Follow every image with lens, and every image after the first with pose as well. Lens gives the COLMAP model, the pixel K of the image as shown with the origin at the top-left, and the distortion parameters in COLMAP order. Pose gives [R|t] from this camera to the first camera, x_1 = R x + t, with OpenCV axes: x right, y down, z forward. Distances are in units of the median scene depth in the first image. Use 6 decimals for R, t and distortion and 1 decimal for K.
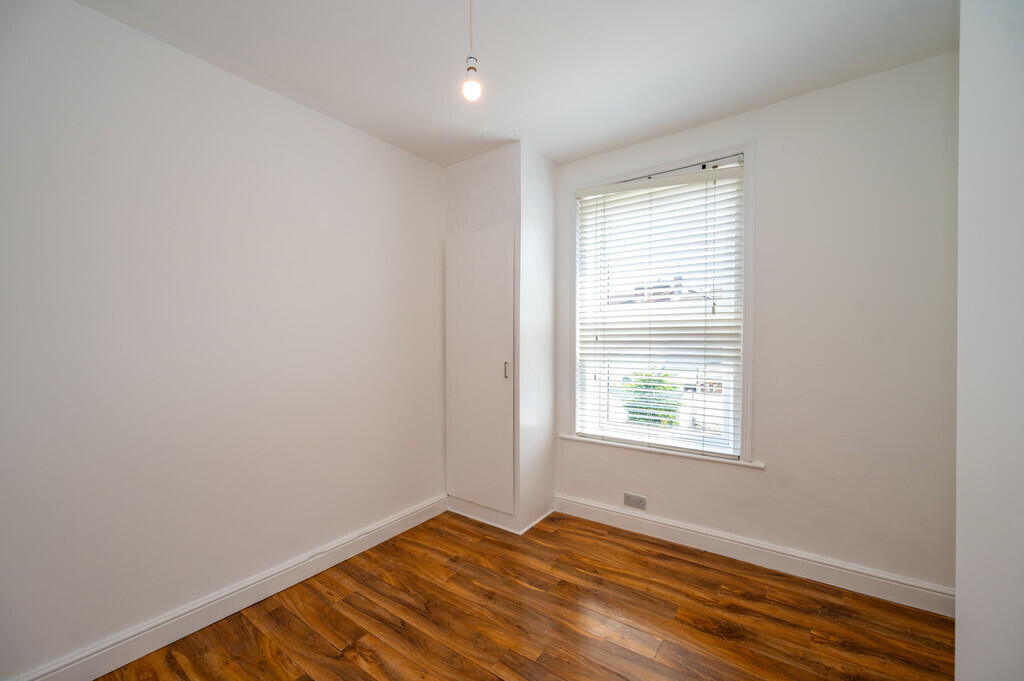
lens RADIAL K [[411.9, 0, 506.7], [0, 411.9, 342.6], [0, 0, 1]] dist [-0.002792, -0.000208]
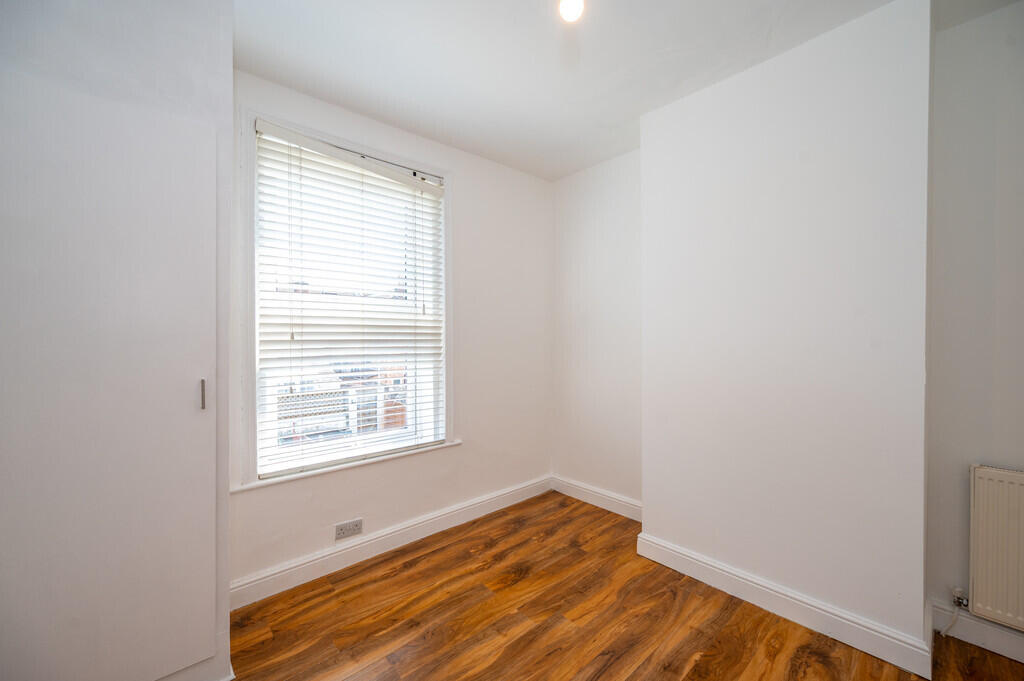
lens RADIAL K [[411.9, 0, 507.4], [0, 411.9, 337.4], [0, 0, 1]] dist [-0.002792, -0.000208]
pose [[0.199266, 0.001164, 0.979945, -0.502094], [0.007802, 0.999966, -0.002775, -0.005239], [-0.979914, 0.008198, 0.199250, 0.561344]]
